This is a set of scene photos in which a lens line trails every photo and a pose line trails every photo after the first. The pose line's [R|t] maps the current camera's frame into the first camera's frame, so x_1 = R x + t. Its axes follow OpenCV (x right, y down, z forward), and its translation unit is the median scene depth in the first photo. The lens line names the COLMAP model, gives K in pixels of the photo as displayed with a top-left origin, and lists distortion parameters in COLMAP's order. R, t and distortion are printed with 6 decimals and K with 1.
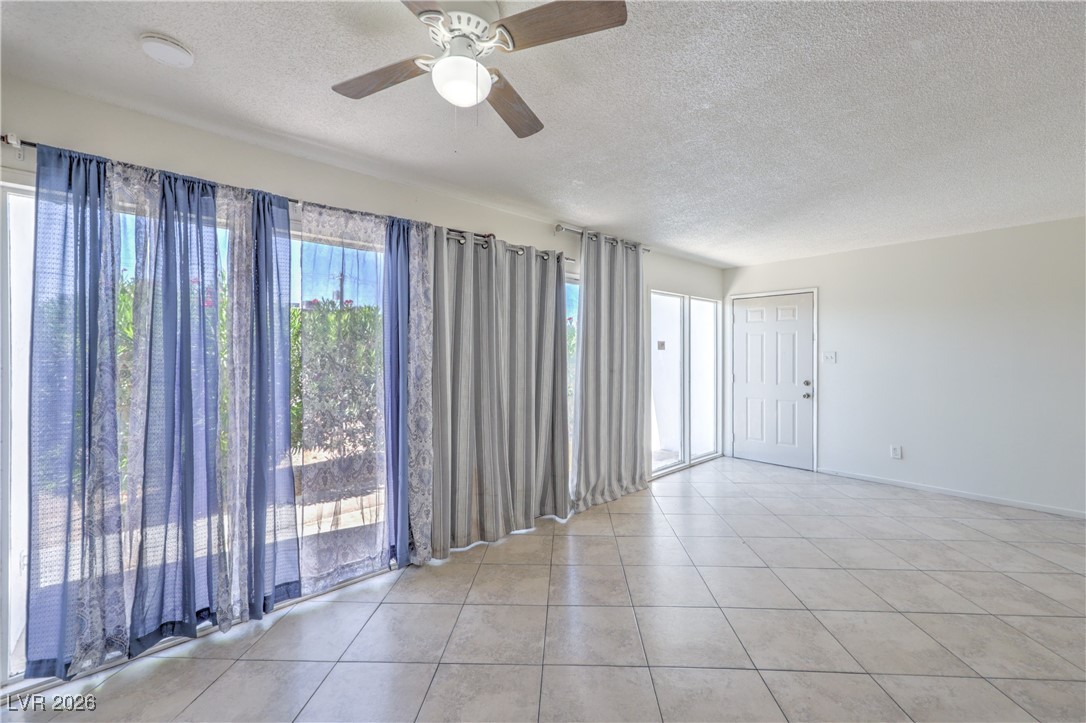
lens RADIAL K [[440.1, 0, 547.8], [0, 440.1, 353.3], [0, 0, 1]] dist [0.002935, 0.000030]
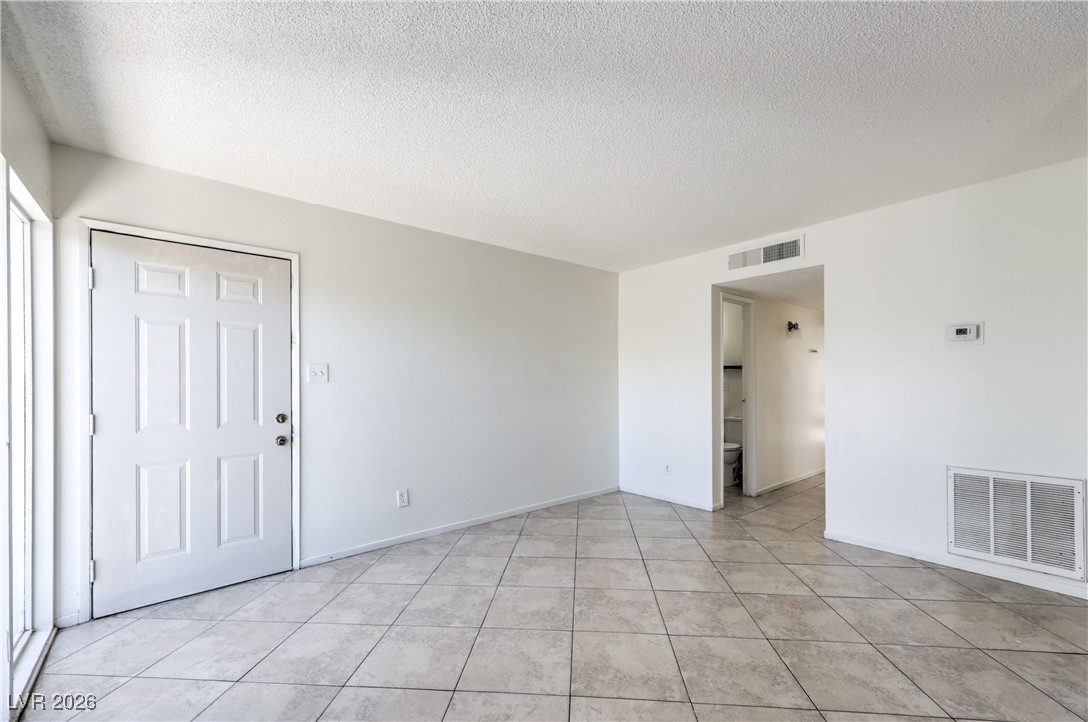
lens RADIAL K [[443.6, 0, 544.2], [0, 443.6, 384.8], [0, 0, 1]] dist [-0.000155, 0.000051]
pose [[0.030543, 0.002337, 0.999531, 0.052793], [0.007634, 0.999968, -0.002572, 0.050781], [-0.999504, 0.007709, 0.030524, 1.148334]]
